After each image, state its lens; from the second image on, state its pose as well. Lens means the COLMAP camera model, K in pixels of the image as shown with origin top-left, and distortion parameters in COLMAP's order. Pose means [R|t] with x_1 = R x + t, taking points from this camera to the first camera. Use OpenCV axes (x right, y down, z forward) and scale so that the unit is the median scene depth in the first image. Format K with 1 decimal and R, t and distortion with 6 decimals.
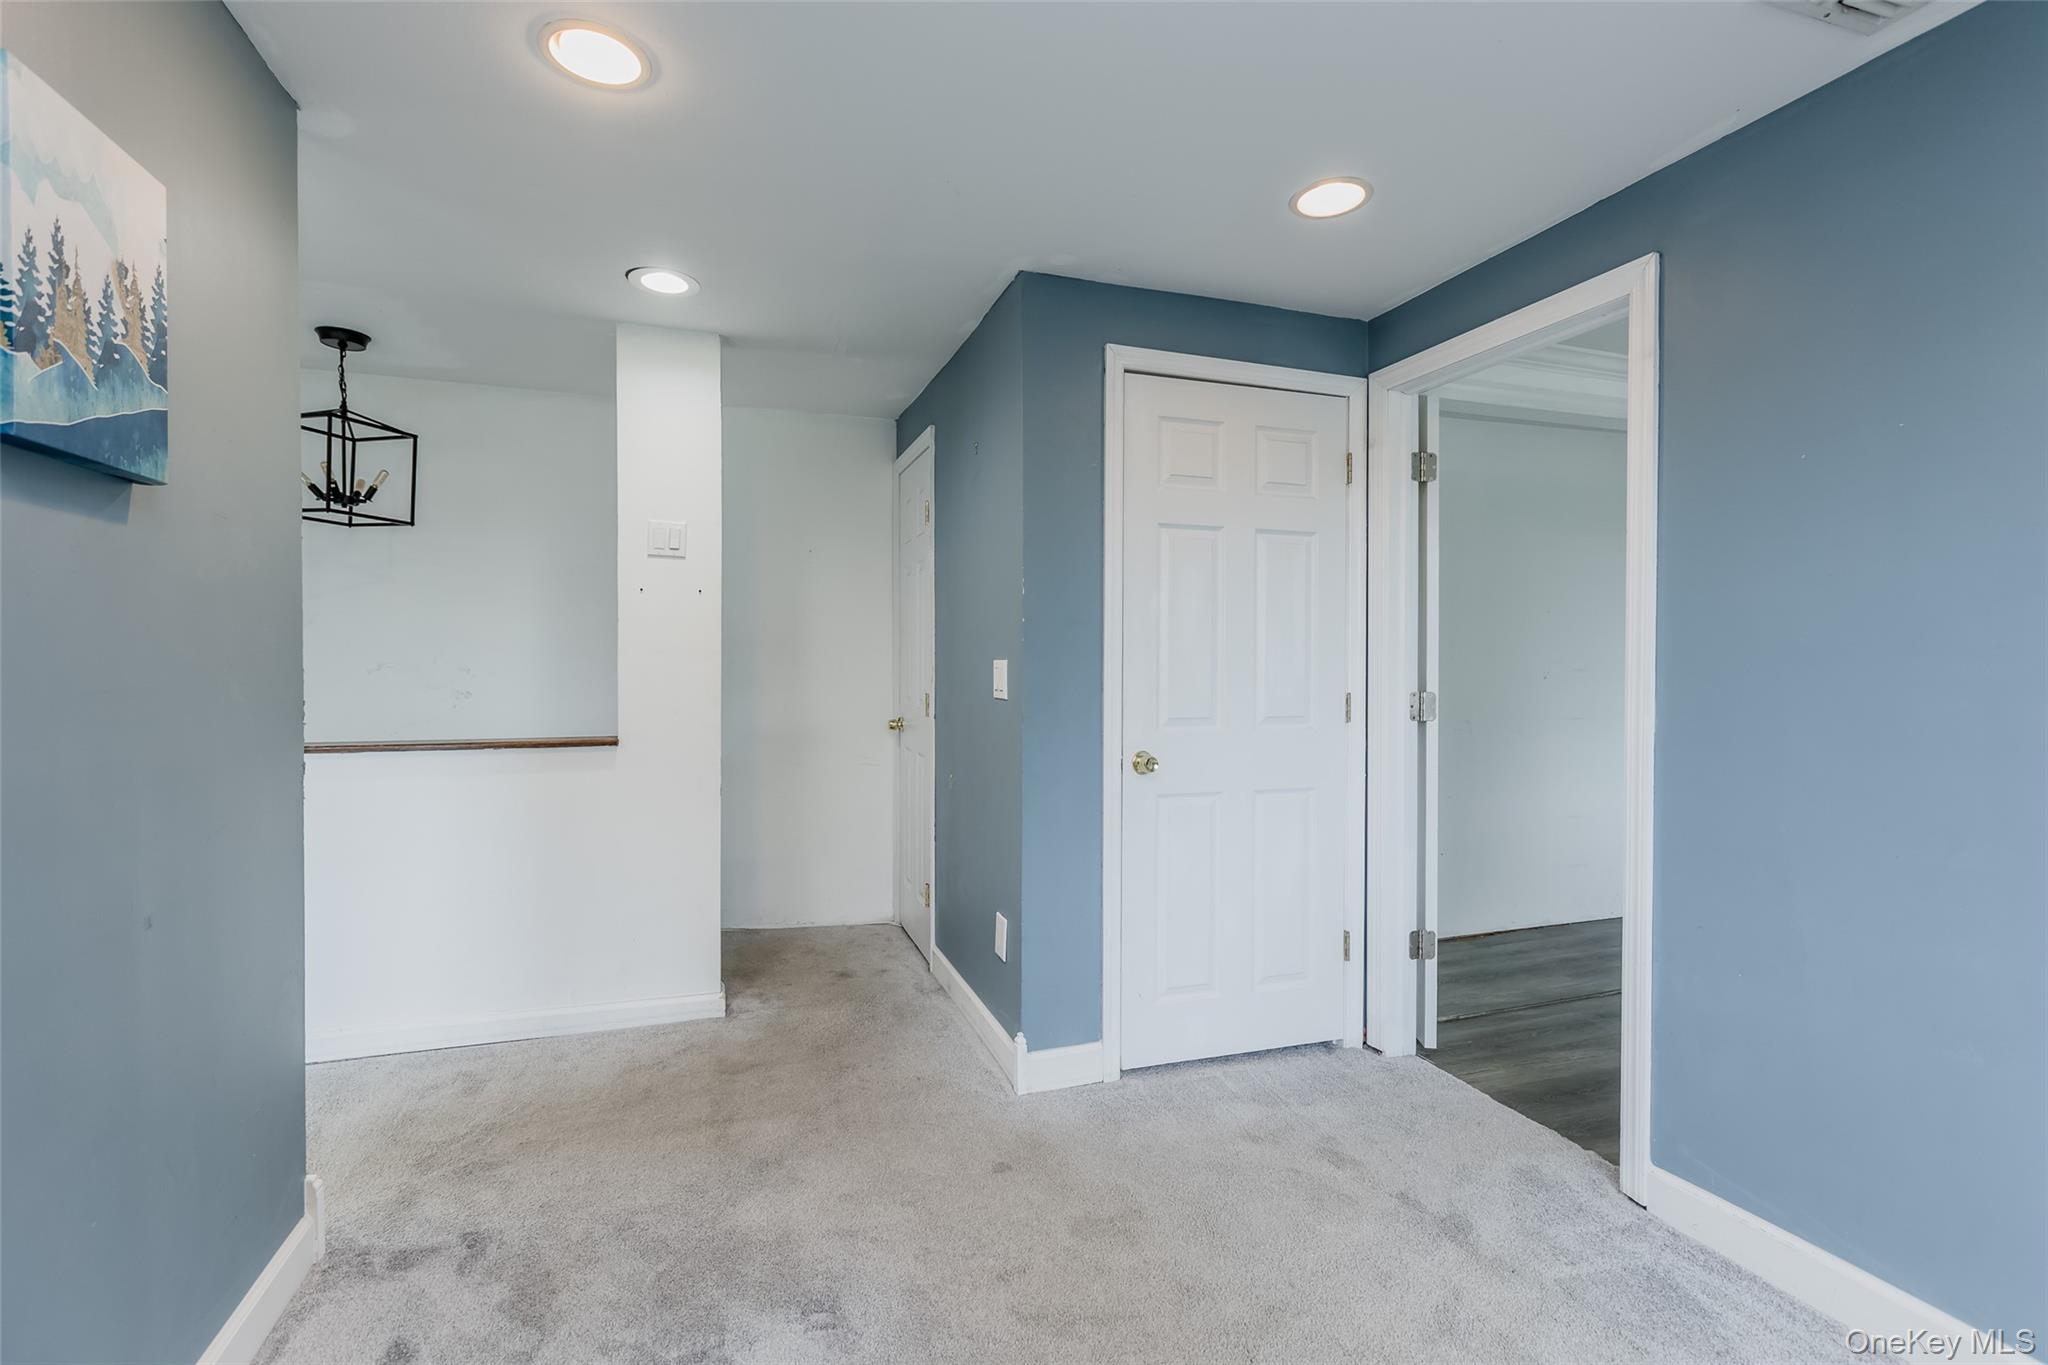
lens RADIAL K [[930.8, 0, 1026.8], [0, 930.8, 658.3], [0, 0, 1]] dist [0.000169, -0.000077]
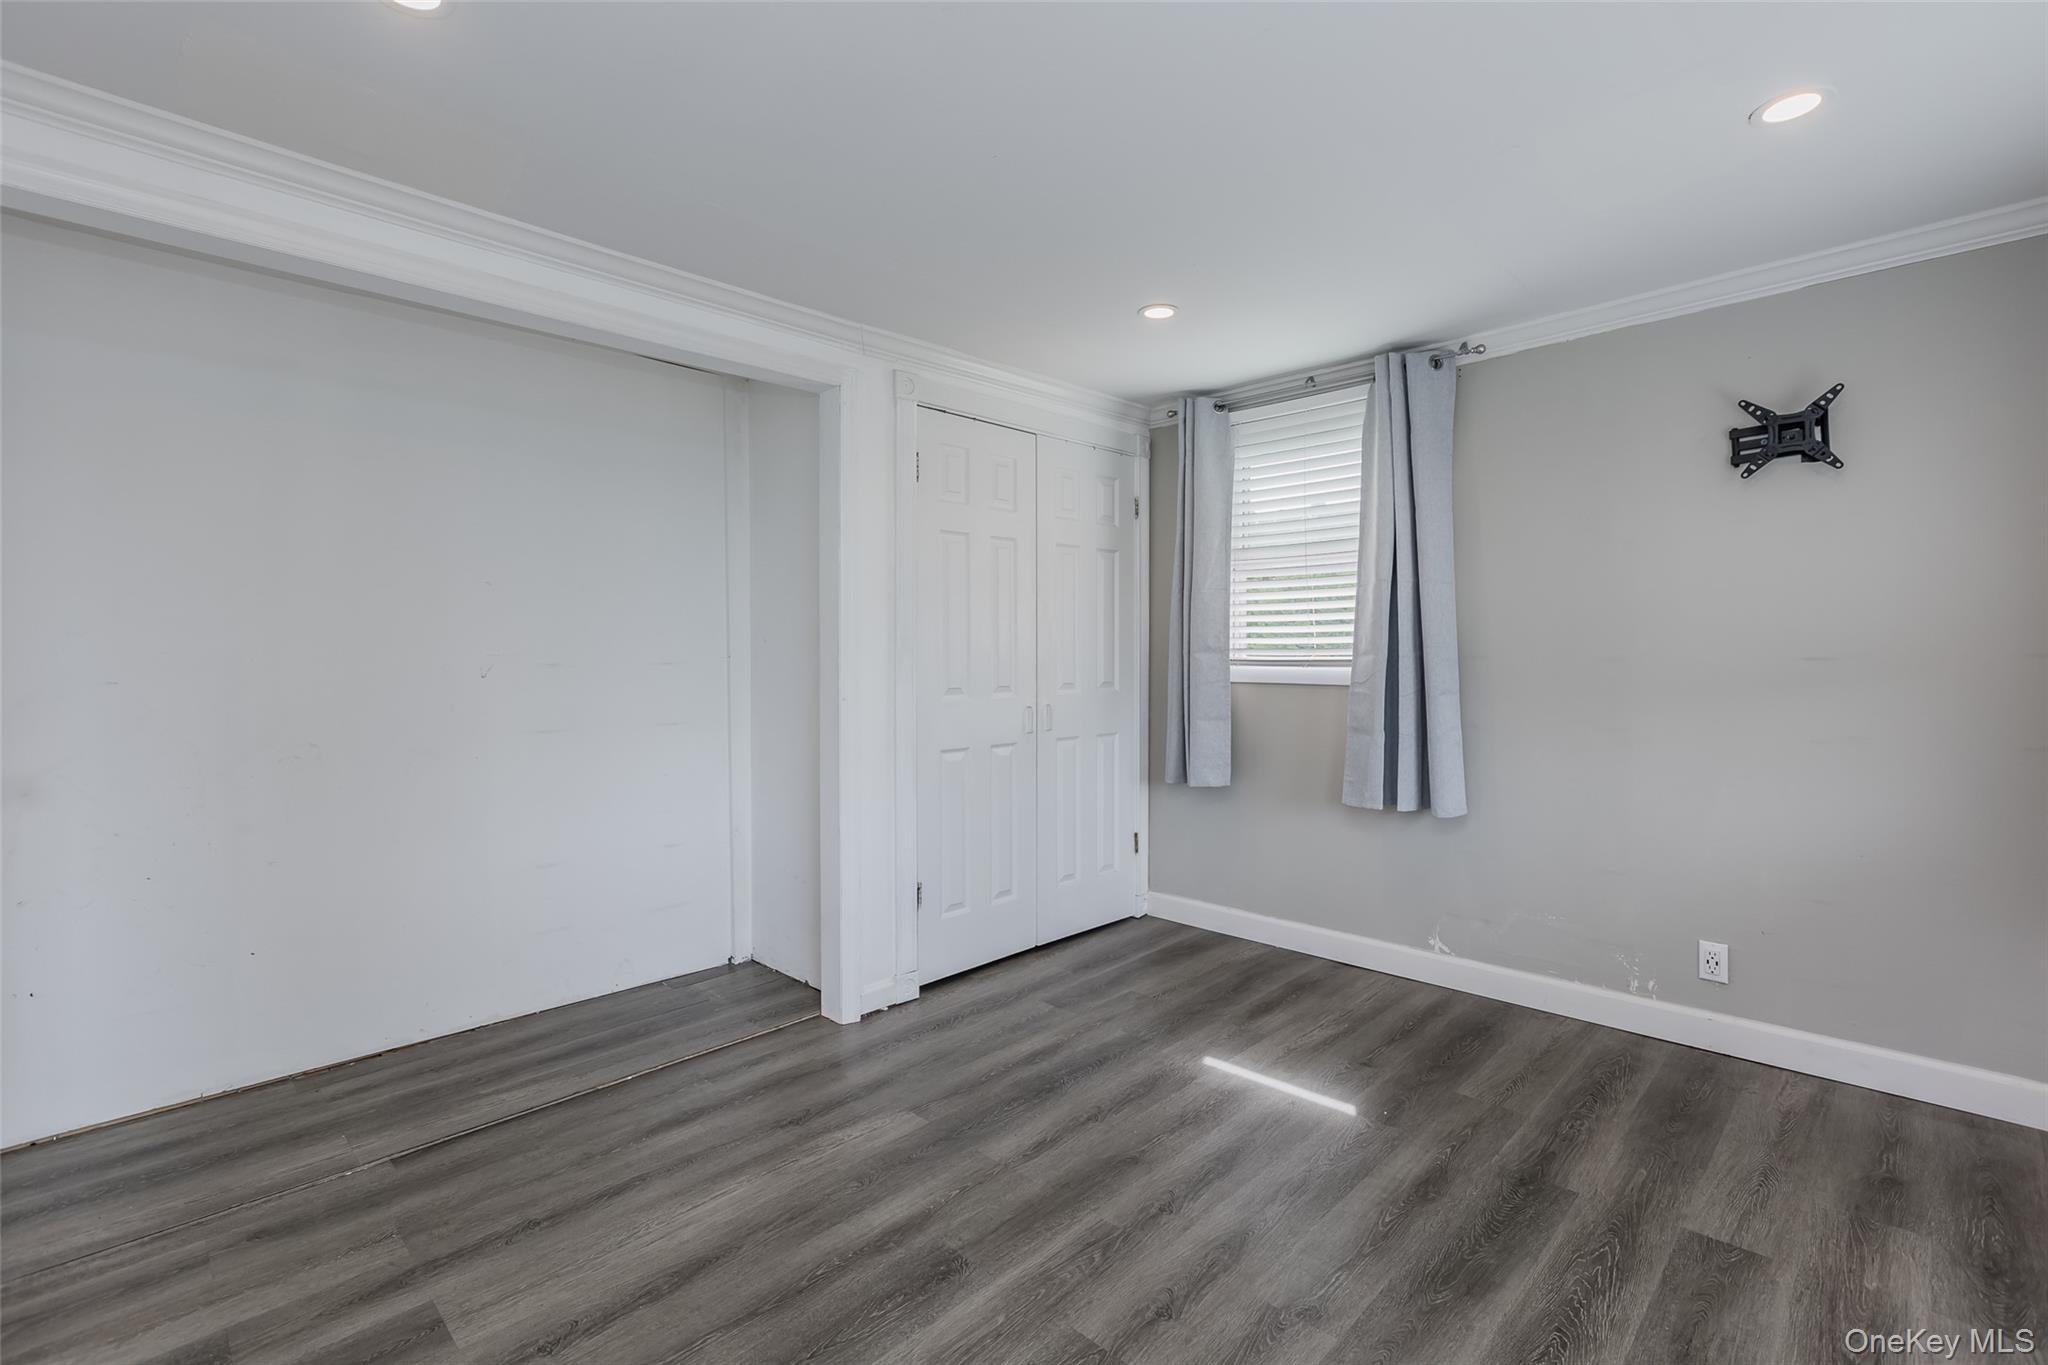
lens RADIAL K [[914.9, 0, 1020.8], [0, 914.9, 666.7], [0, 0, 1]] dist [0.000653, -0.000142]
pose [[0.896445, -0.009298, 0.443058, 0.827143], [0.004962, 0.999928, 0.010945, 0.010071], [-0.443128, -0.007613, 0.896426, 0.256106]]
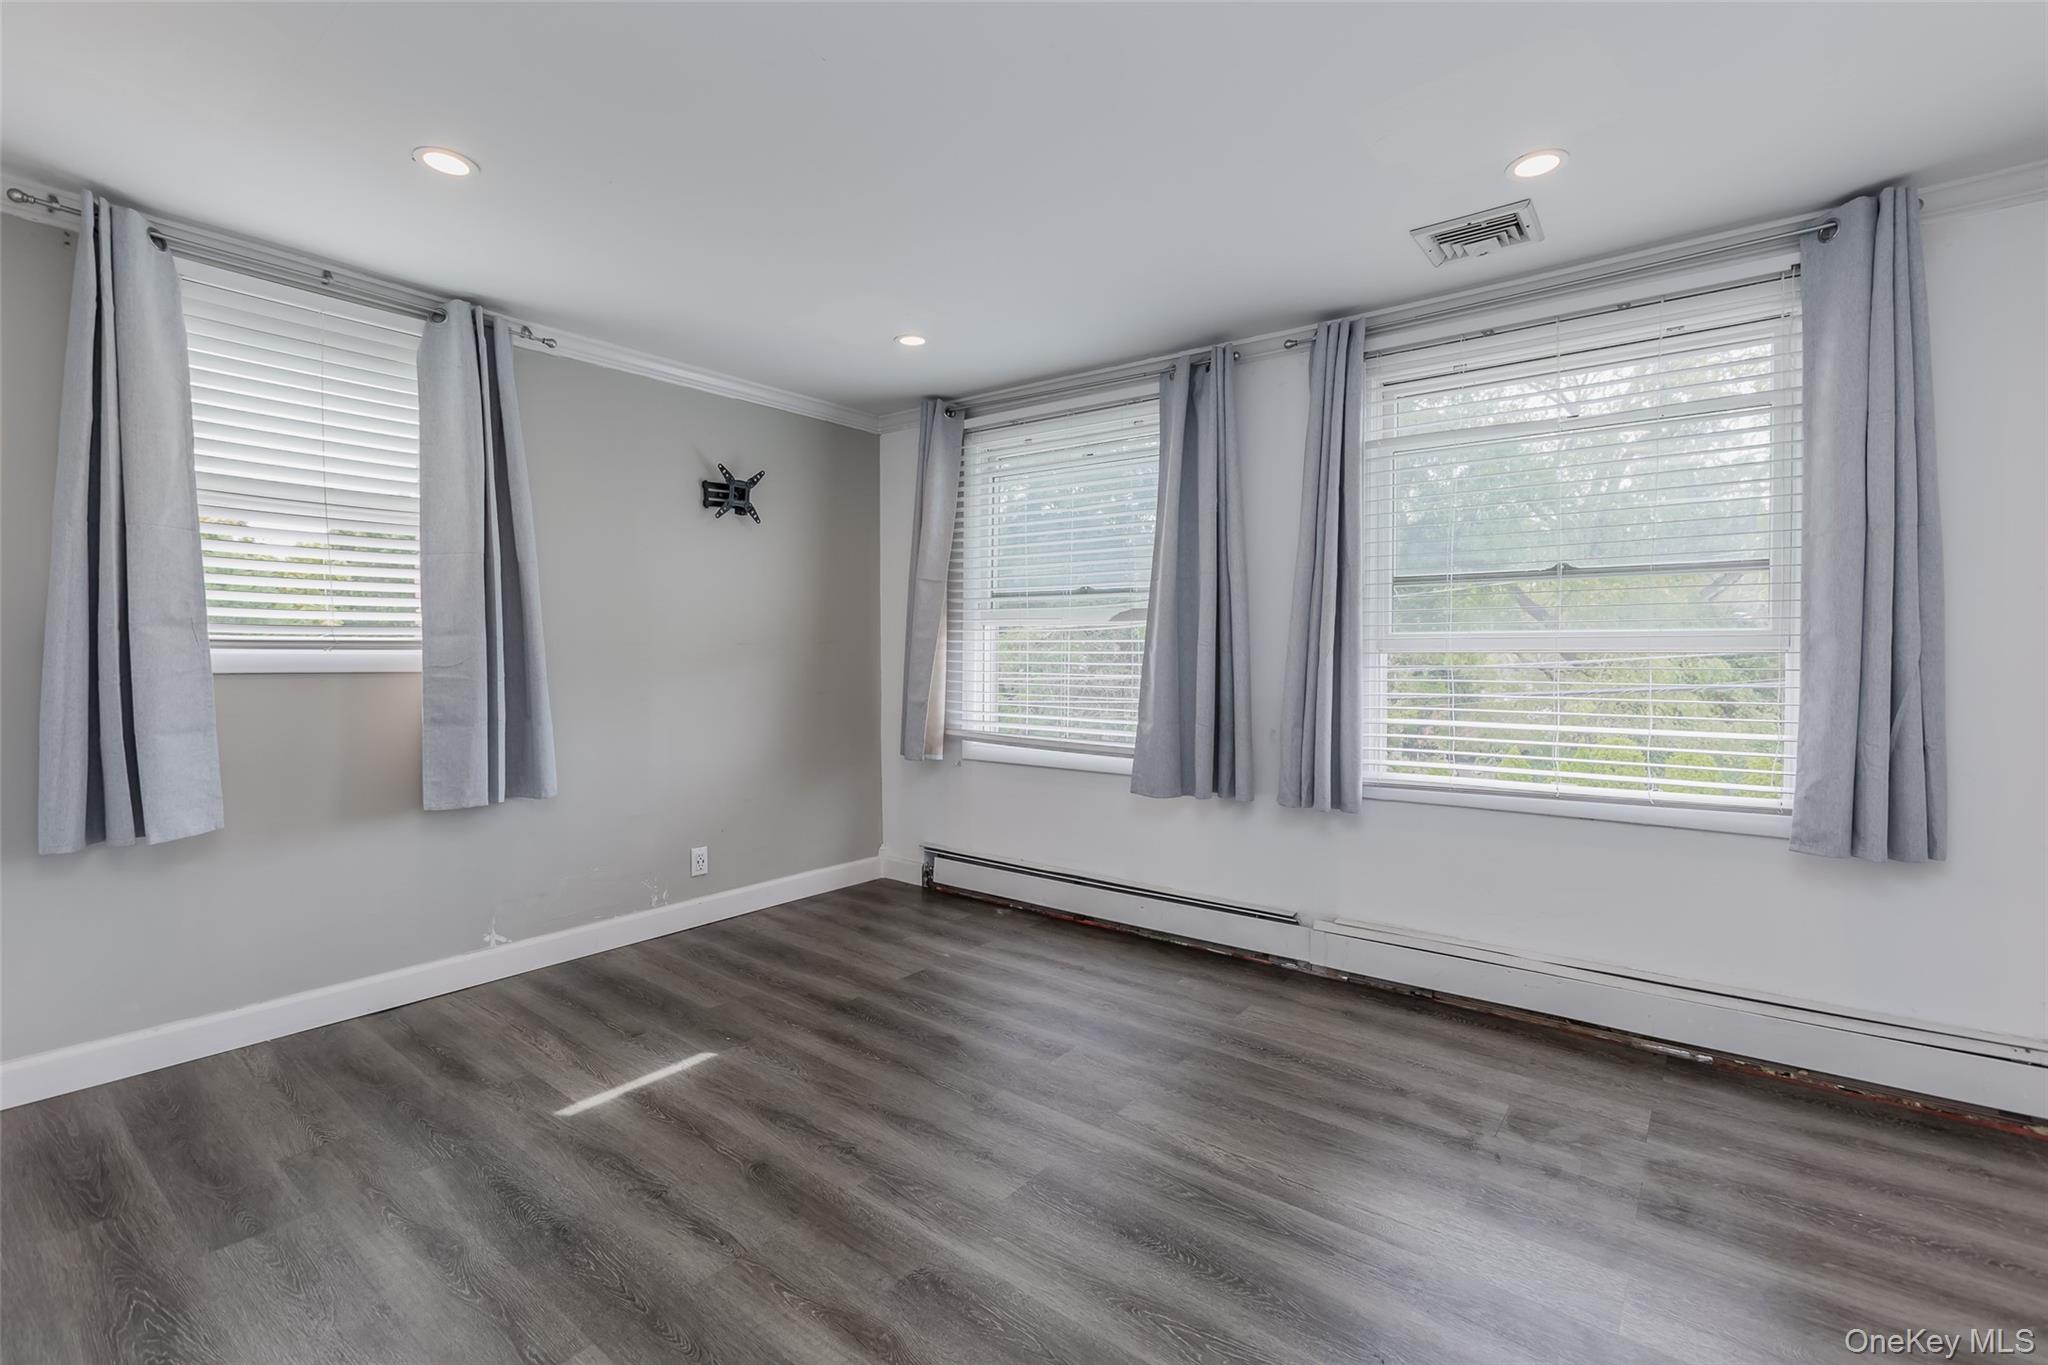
lens RADIAL K [[917.0, 0, 1023.1], [0, 917.0, 661.7], [0, 0, 1]] dist [0.000700, 0.000306]
pose [[-0.544886, -0.014543, 0.838384, 0.560079], [-0.005174, 0.999889, 0.013982, 0.020507], [-0.838494, 0.003281, -0.544901, 1.032439]]
